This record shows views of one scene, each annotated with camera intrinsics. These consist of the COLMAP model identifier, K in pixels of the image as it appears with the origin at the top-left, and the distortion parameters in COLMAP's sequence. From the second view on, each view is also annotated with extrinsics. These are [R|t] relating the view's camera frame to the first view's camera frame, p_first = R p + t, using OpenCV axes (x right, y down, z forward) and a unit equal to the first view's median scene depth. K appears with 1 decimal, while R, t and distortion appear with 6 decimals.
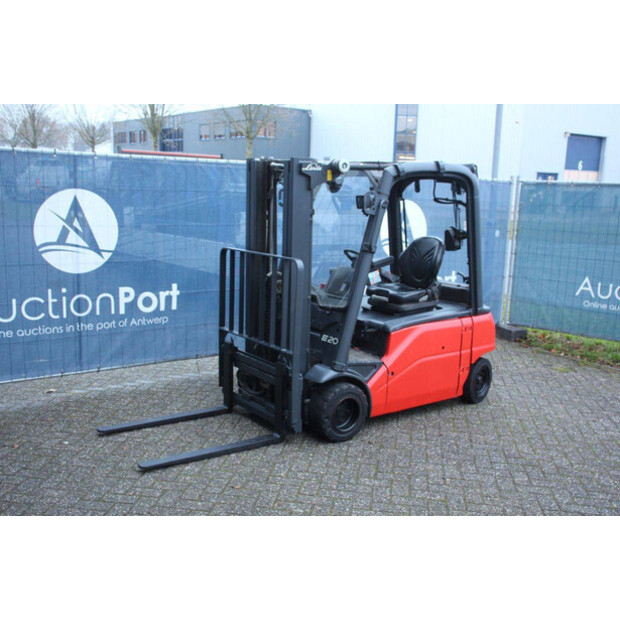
lens RADIAL K [[683.8, 0, 308.3], [0, 683.8, 314.2], [0, 0, 1]] dist [-0.024380, 0.000000]
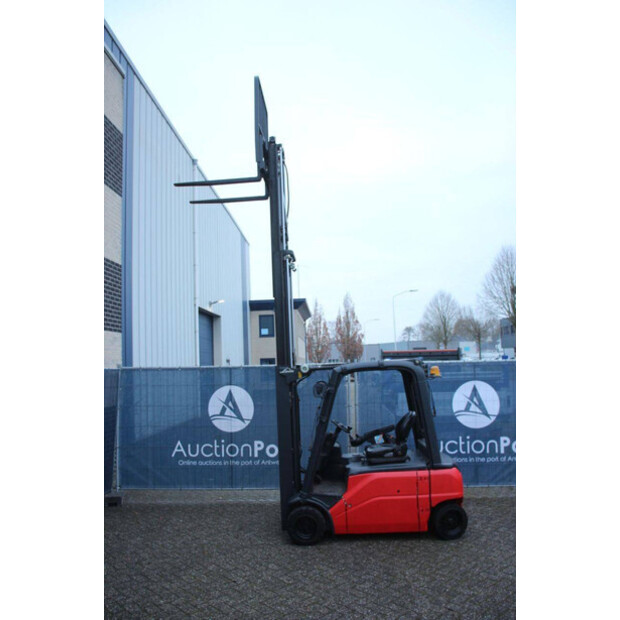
lens RADIAL K [[537.0, 0, 306.4], [0, 537.0, 309.9], [0, 0, 1]] dist [-0.103840, 0.031348]
pose [[0.772425, -0.122959, -0.623089, 0.766909], [-0.065732, 0.960334, -0.270995, -0.000956], [0.631695, 0.250281, 0.733704, 0.008096]]
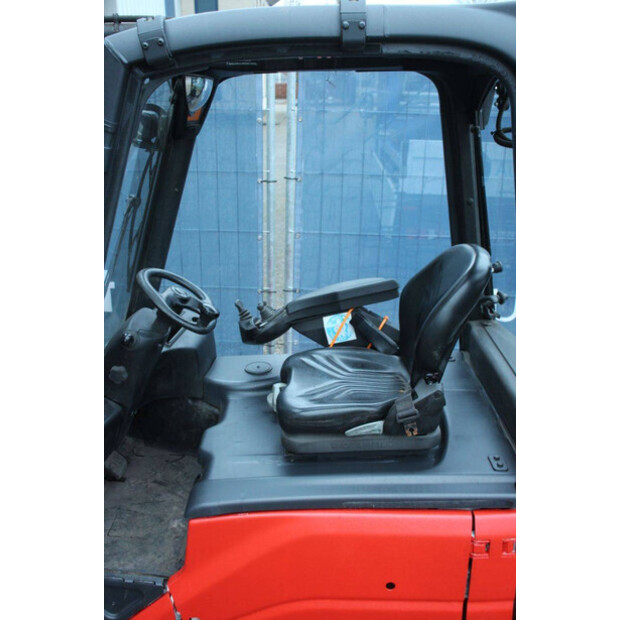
lens RADIAL K [[683.8, 0, 308.8], [0, 683.8, 308.7], [0, 0, 1]] dist [-0.024380, 0.000000]
pose [[0.794717, 0.167866, -0.583305, 0.340143], [-0.098645, 0.983940, 0.148764, -0.132334], [0.598910, -0.060685, 0.798514, 0.717300]]
